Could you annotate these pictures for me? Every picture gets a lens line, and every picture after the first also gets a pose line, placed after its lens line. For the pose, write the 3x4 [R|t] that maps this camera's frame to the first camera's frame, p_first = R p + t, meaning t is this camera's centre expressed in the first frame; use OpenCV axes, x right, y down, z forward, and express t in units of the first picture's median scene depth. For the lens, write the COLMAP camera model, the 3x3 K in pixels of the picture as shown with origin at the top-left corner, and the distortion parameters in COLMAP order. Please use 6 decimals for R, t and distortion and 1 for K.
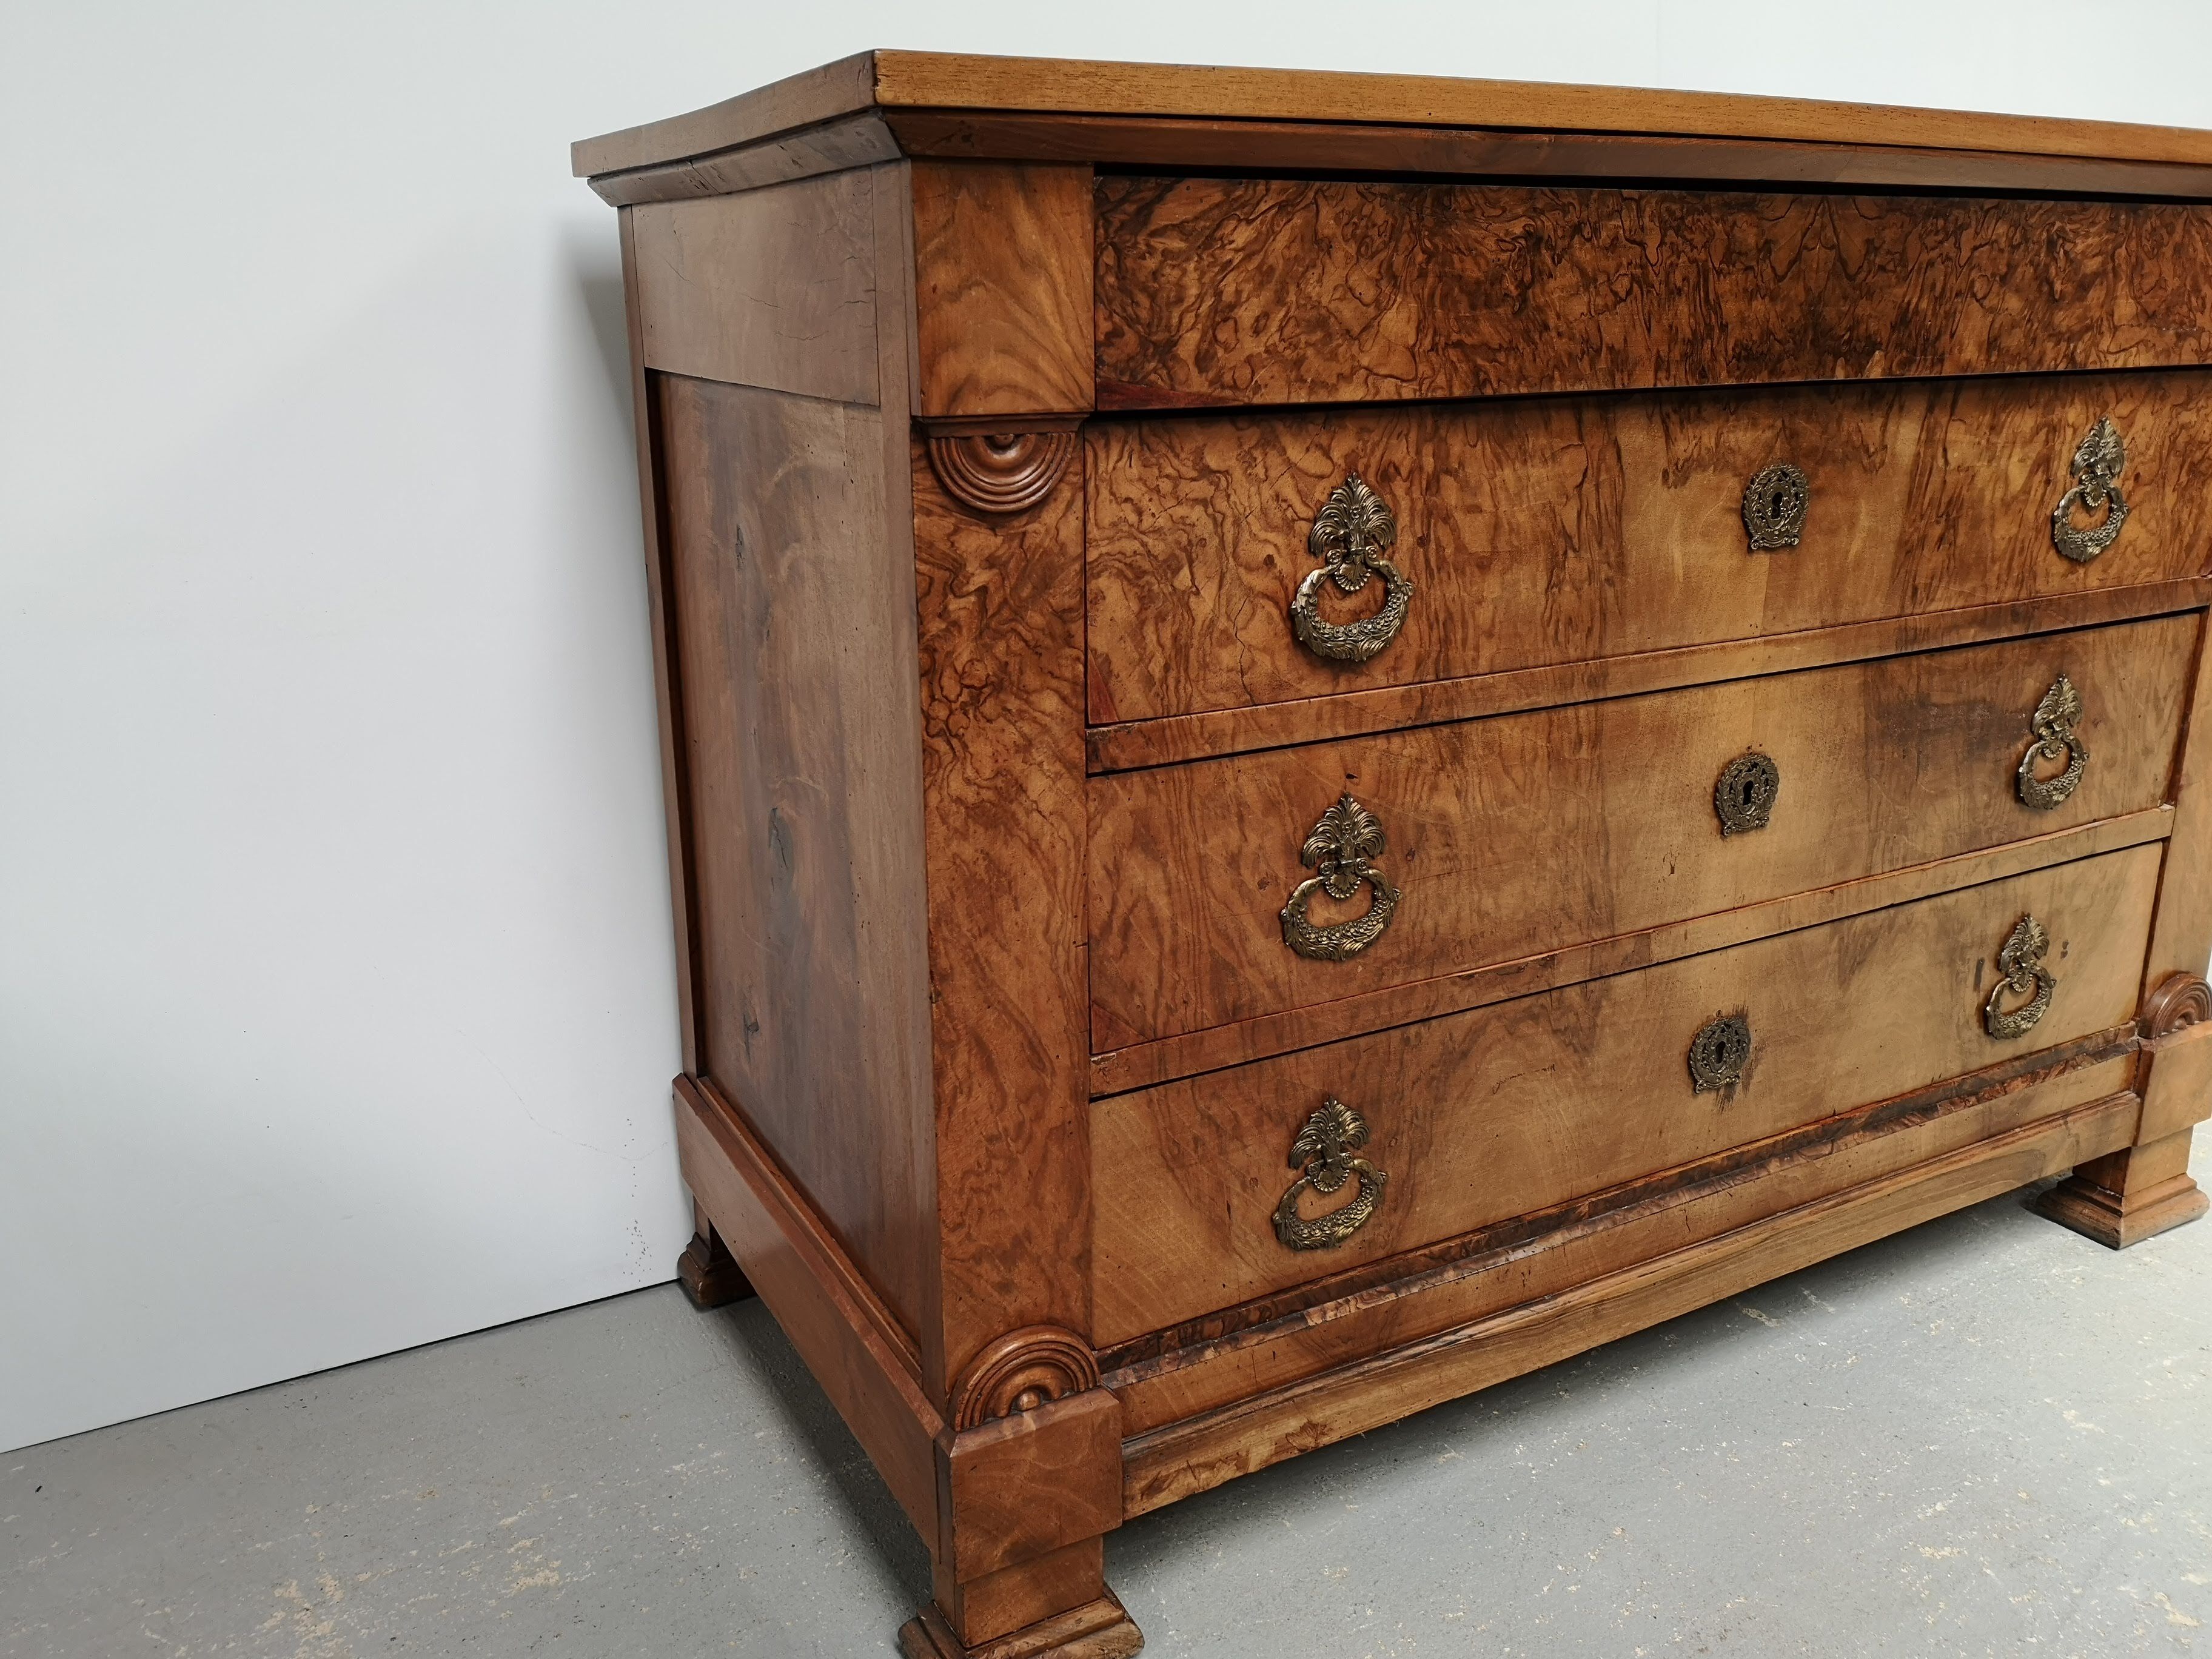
lens RADIAL K [[1762.6, 0, 1129.1], [0, 1762.6, 821.4], [0, 0, 1]] dist [0.060888, -0.096295]
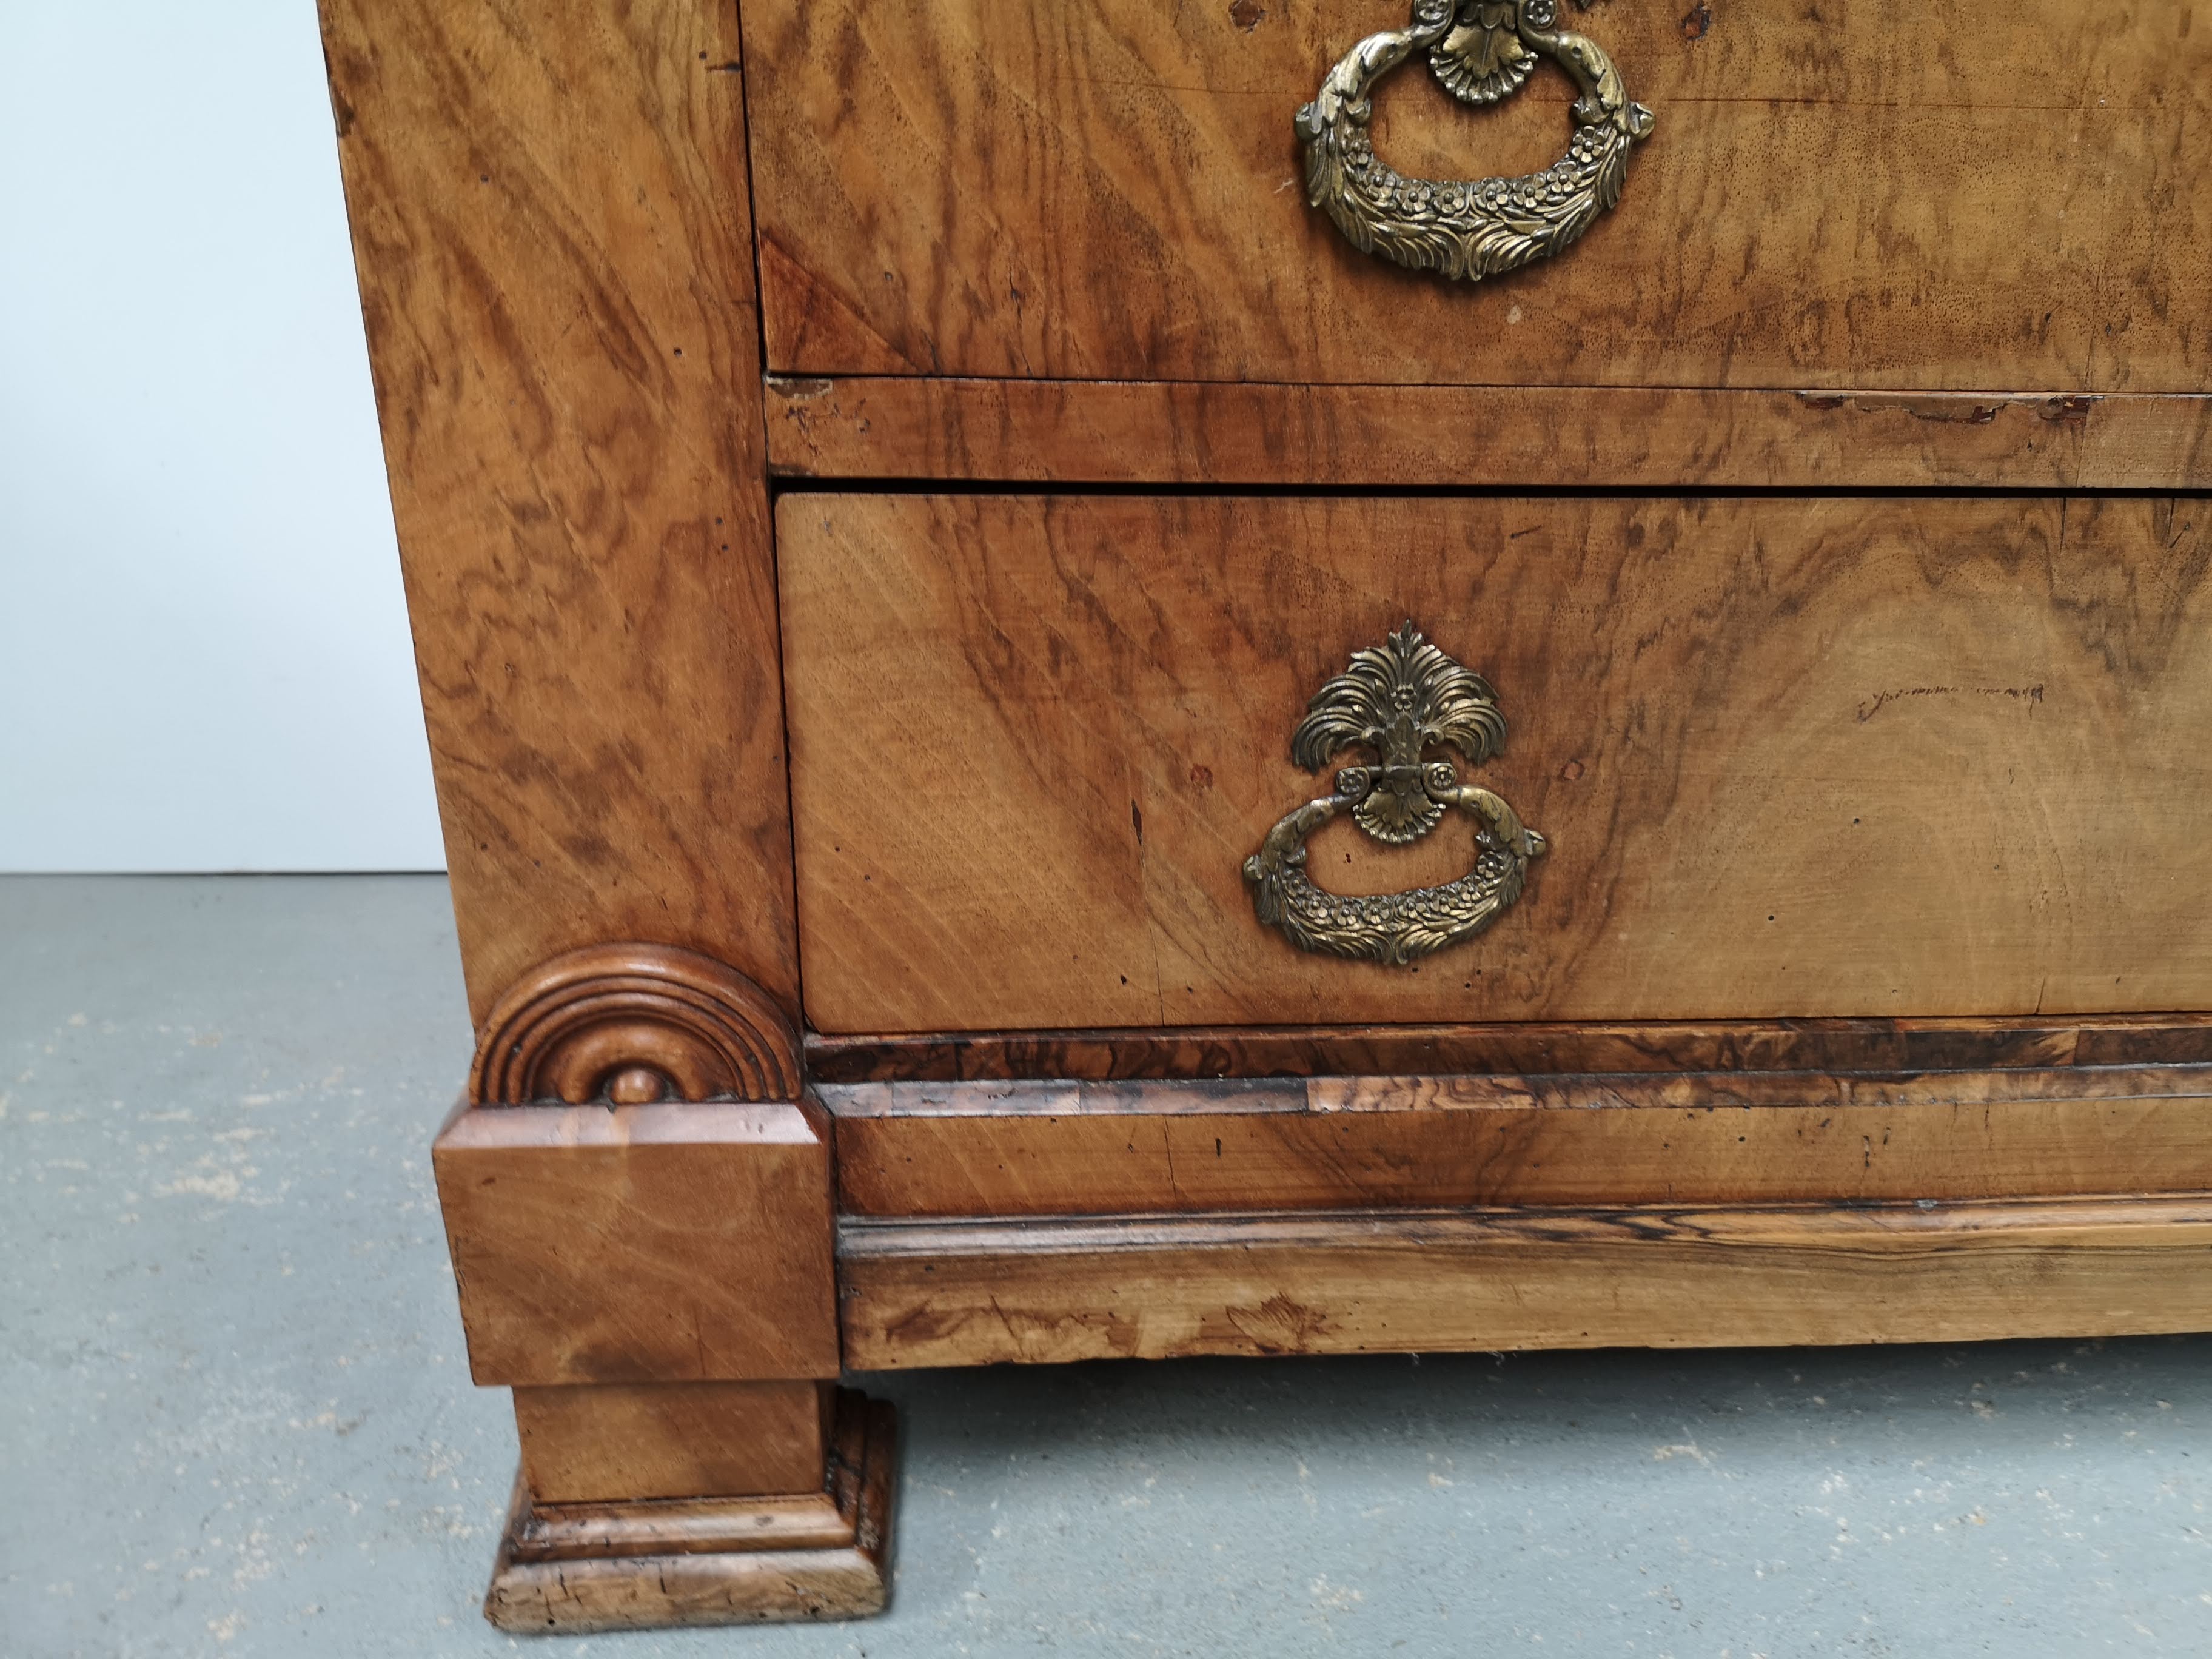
lens RADIAL K [[1762.6, 0, 1113.4], [0, 1762.6, 839.5], [0, 0, 1]] dist [0.060888, -0.096295]
pose [[0.906679, 0.195275, -0.373900, 0.238421], [-0.145088, 0.976680, 0.158258, 0.160679], [0.396085, -0.089241, 0.913867, 0.606157]]
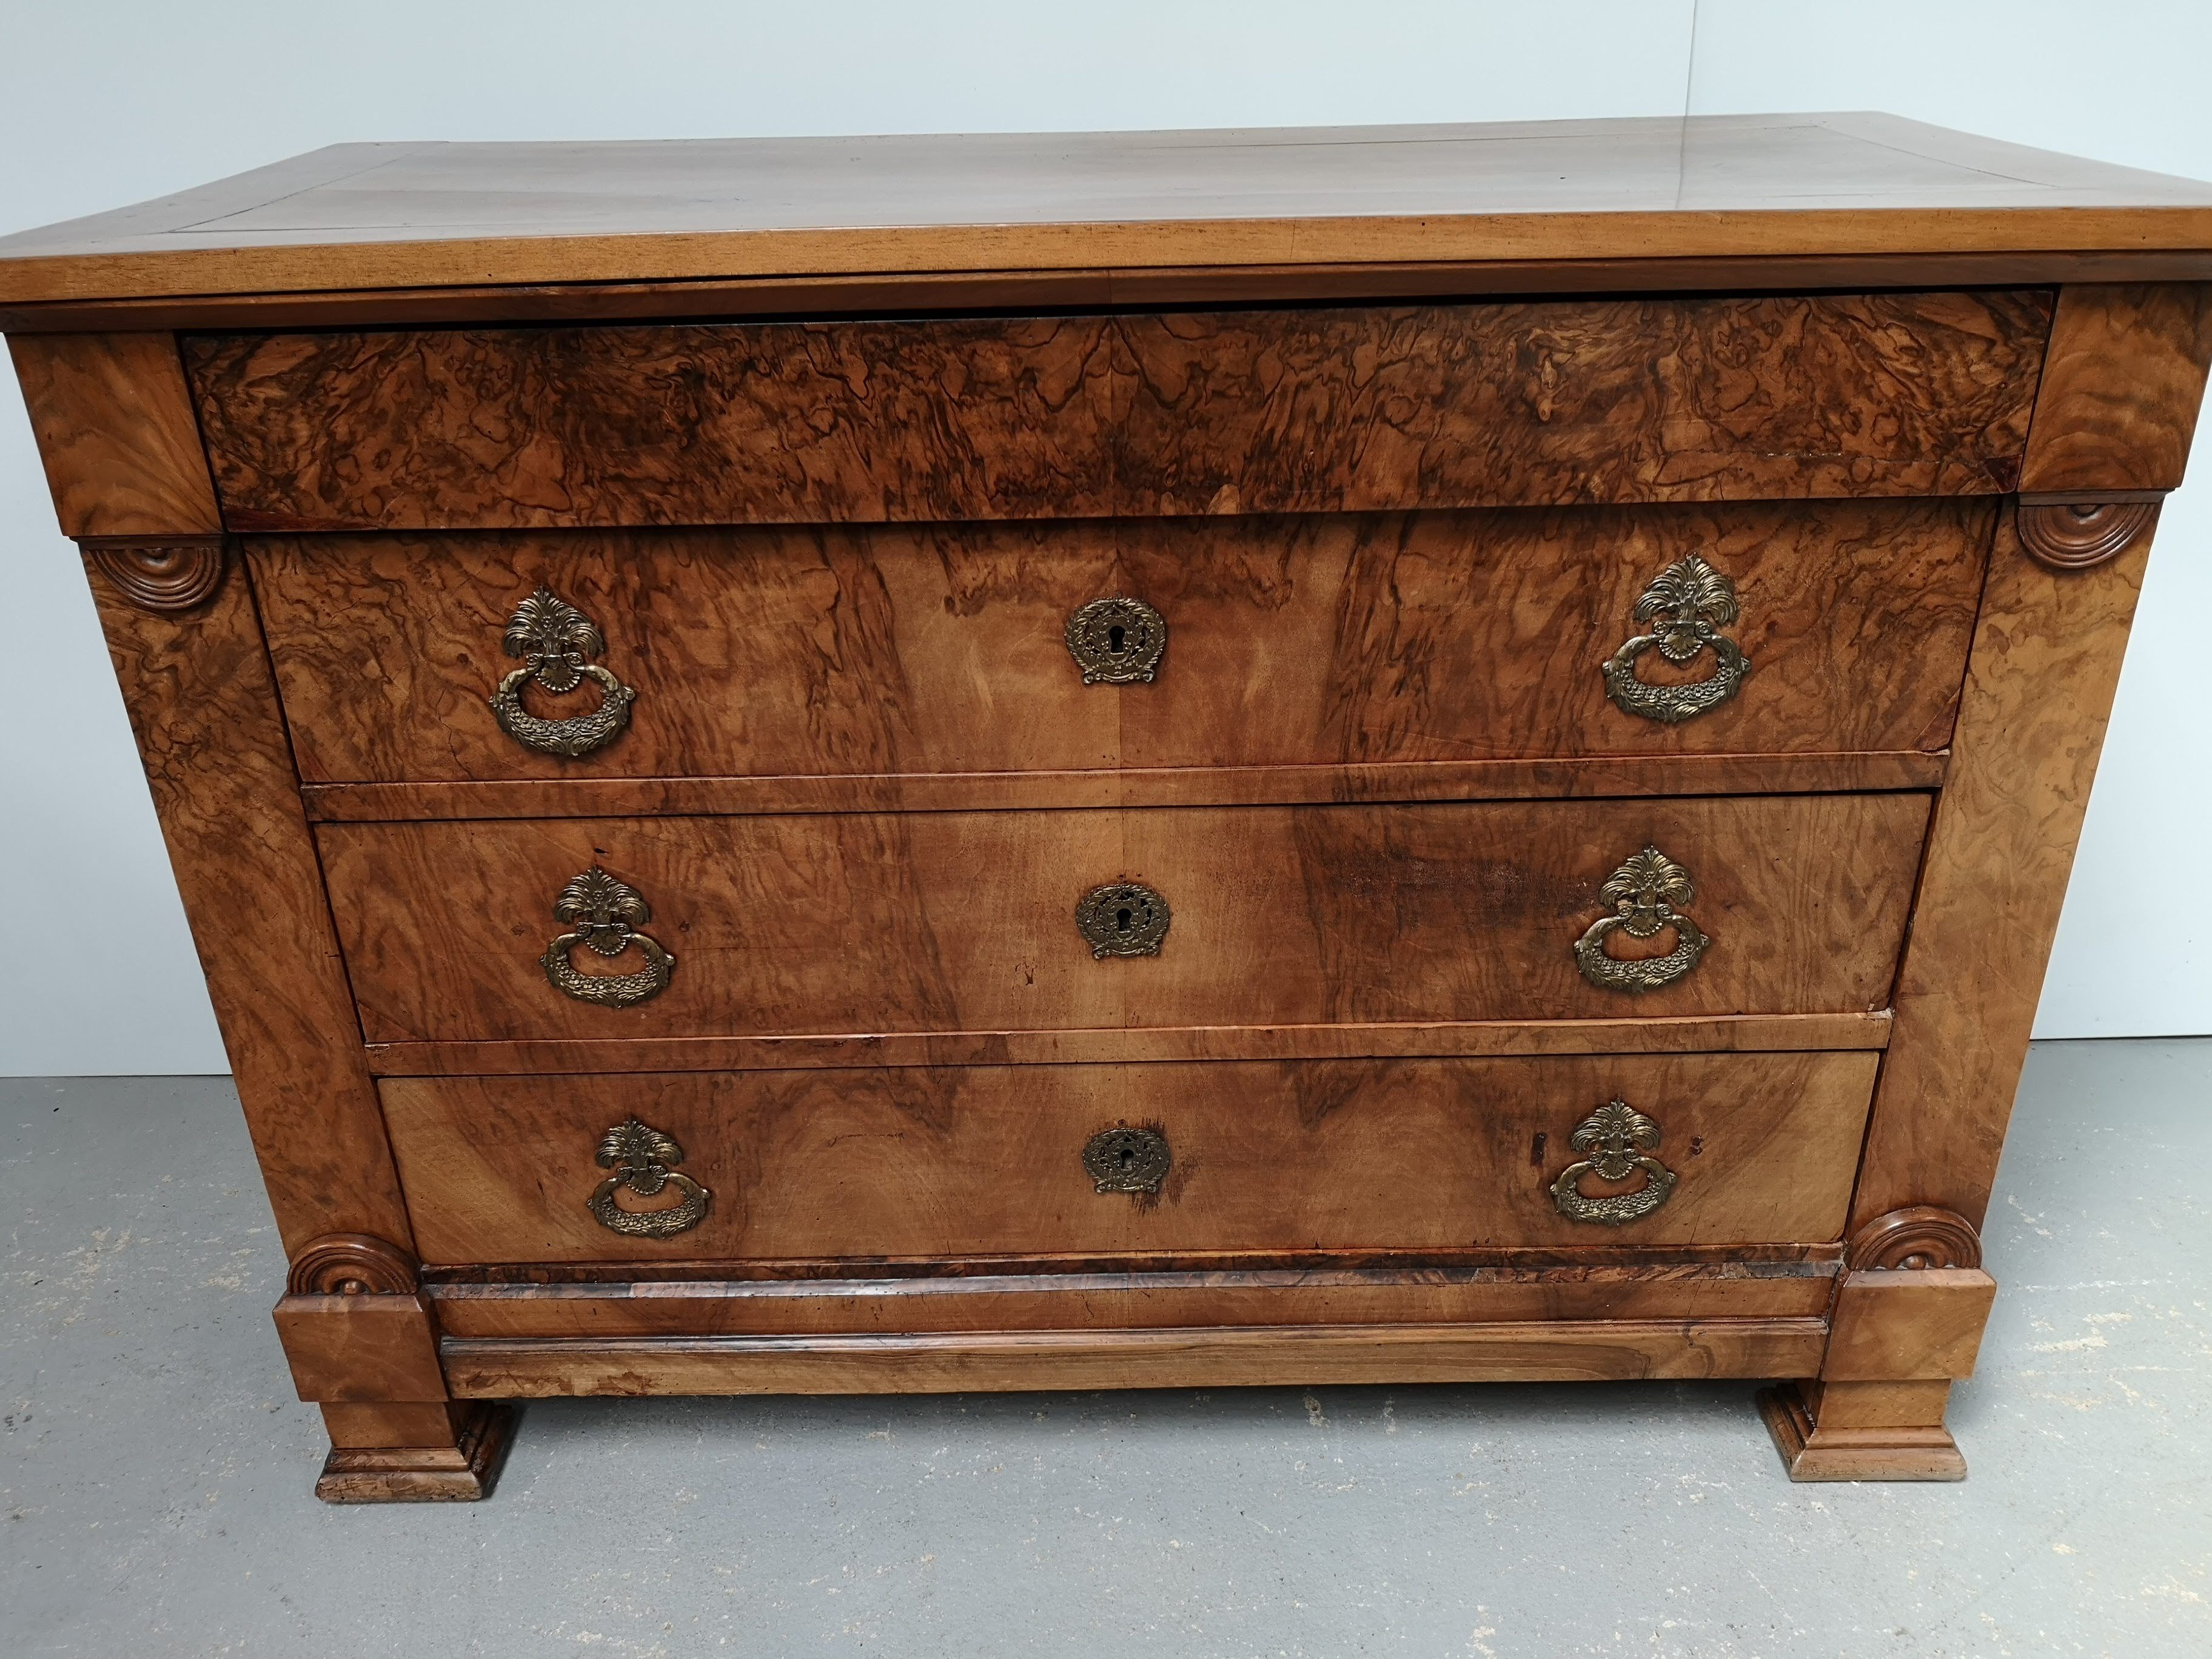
lens RADIAL K [[1762.6, 0, 1109.7], [0, 1762.6, 834.2], [0, 0, 1]] dist [0.060888, -0.096295]
pose [[0.870242, 0.205232, -0.447839, 0.899552], [-0.121880, 0.970522, 0.207924, -0.305489], [0.477310, -0.126362, 0.869602, 0.211808]]
